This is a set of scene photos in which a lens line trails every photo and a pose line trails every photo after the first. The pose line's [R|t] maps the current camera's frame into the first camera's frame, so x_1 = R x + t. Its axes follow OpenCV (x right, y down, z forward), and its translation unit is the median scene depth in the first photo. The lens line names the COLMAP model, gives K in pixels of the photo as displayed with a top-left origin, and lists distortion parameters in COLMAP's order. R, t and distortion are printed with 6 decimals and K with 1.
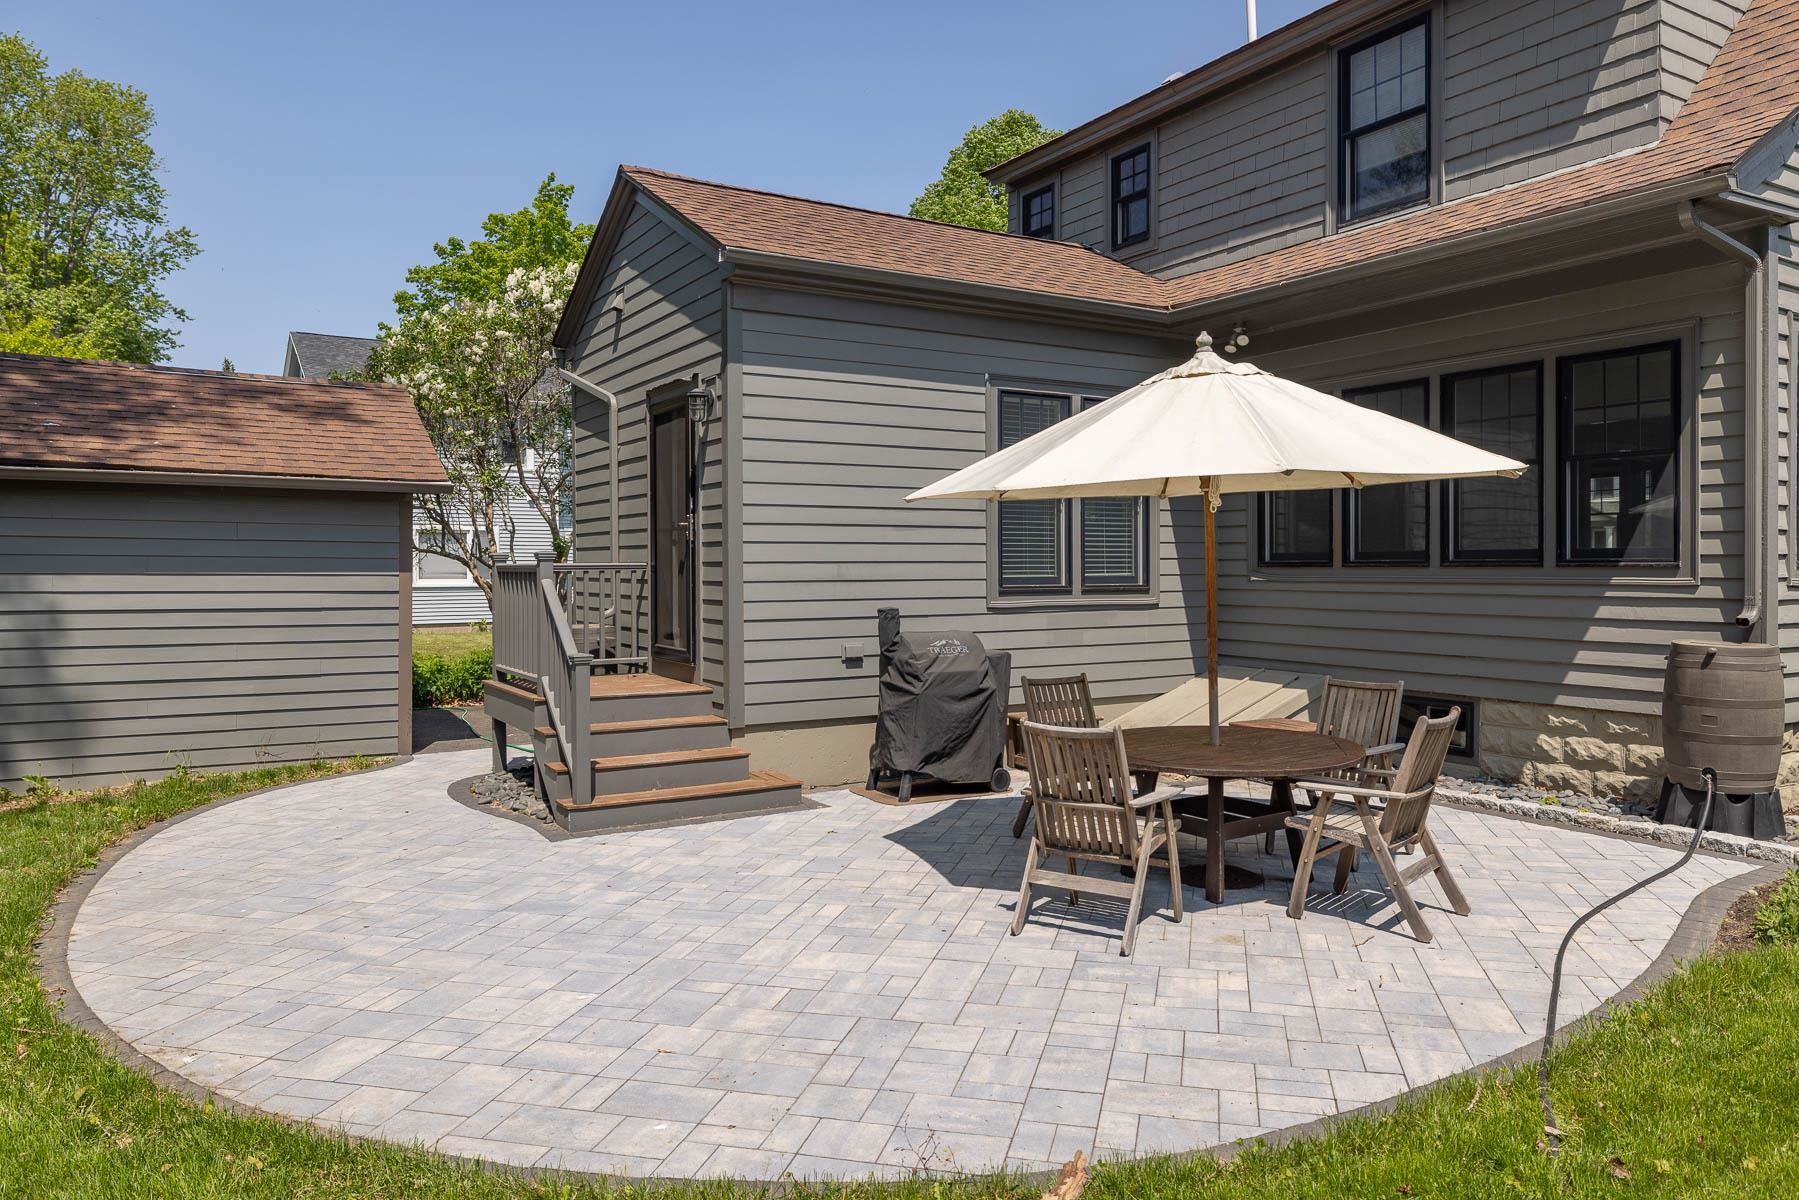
lens RADIAL K [[1239.1, 0, 898.1], [0, 1239.1, 562.8], [0, 0, 1]] dist [0.004252, -0.001639]
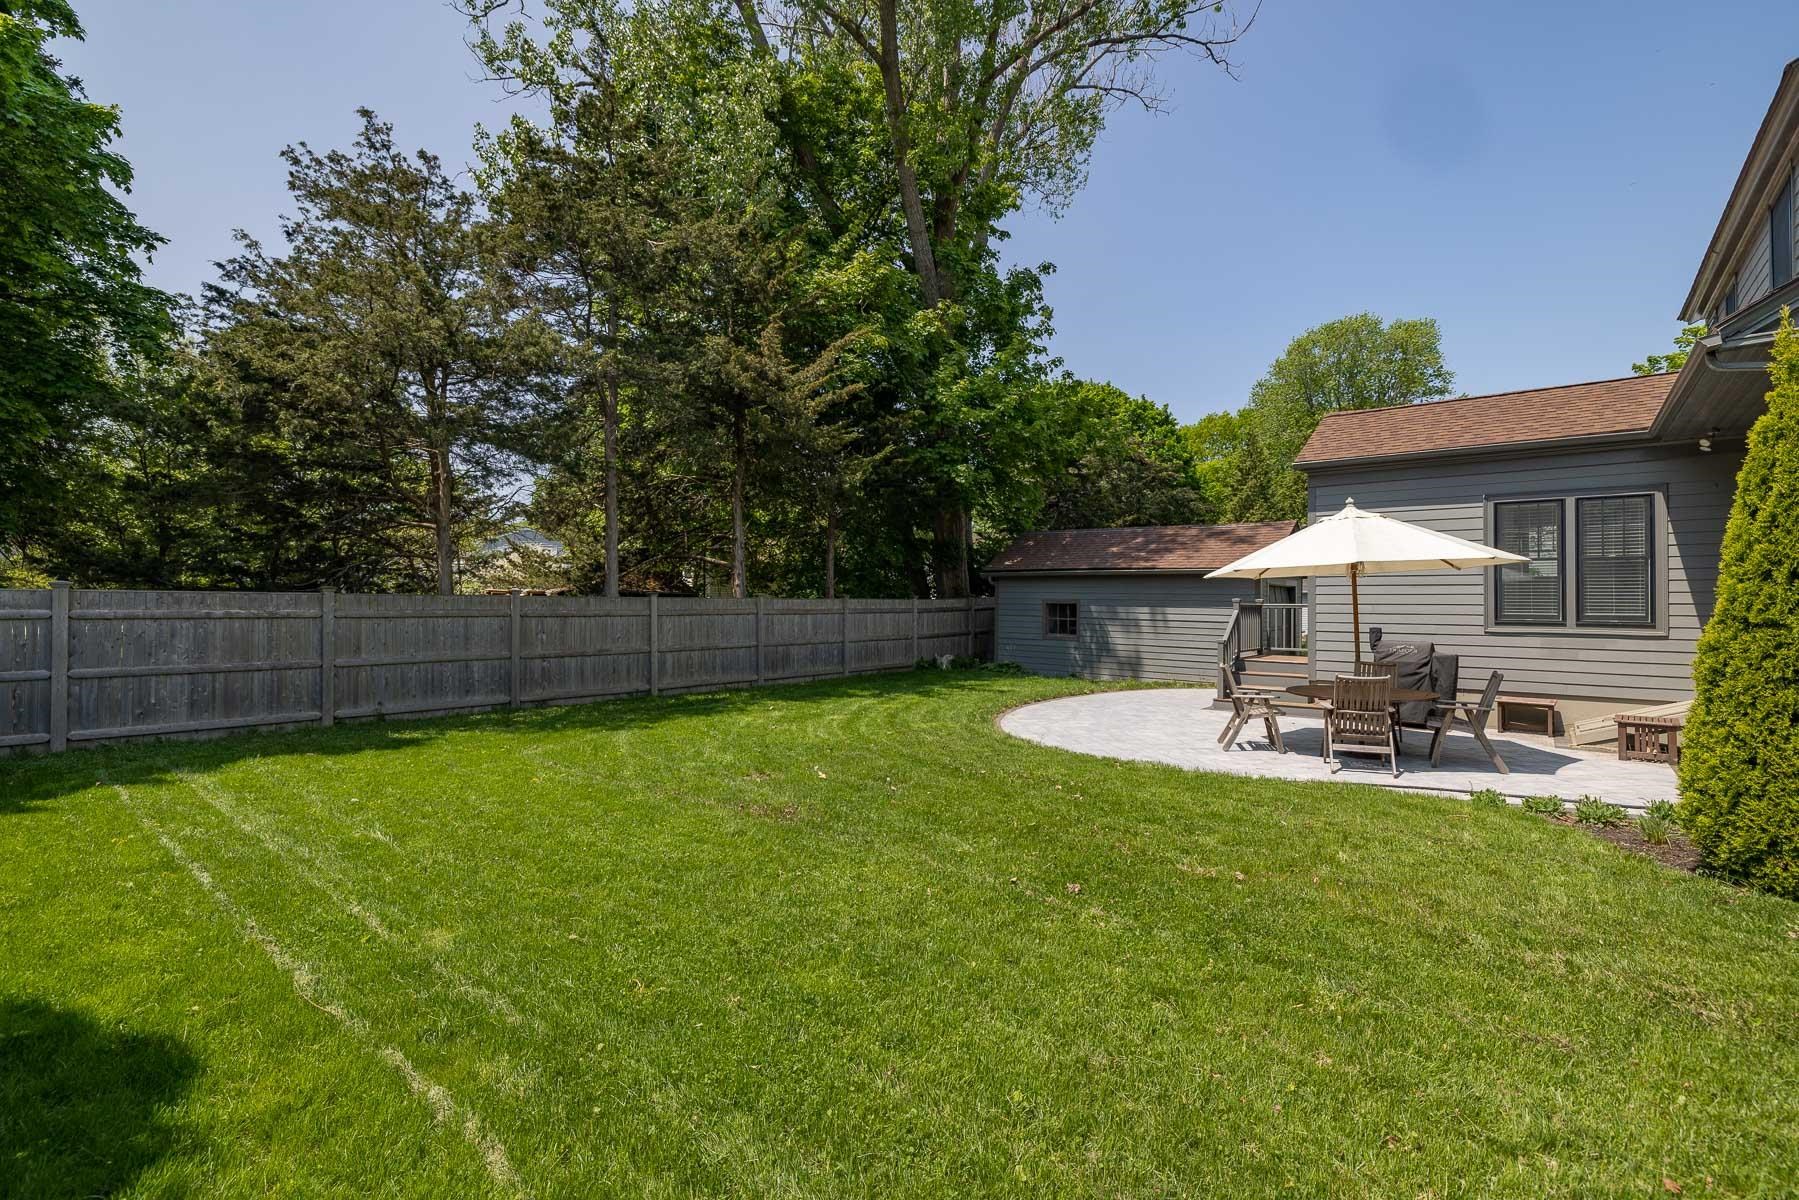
lens RADIAL K [[791.5, 0, 899.5], [0, 791.5, 600.0], [0, 0, 1]] dist [-0.000370, -0.000034]
pose [[0.337507, 0.001418, -0.941322, 0.922282], [-0.006275, 0.999980, -0.000744, -0.001813], [0.941302, 0.006157, 0.337509, -0.141769]]
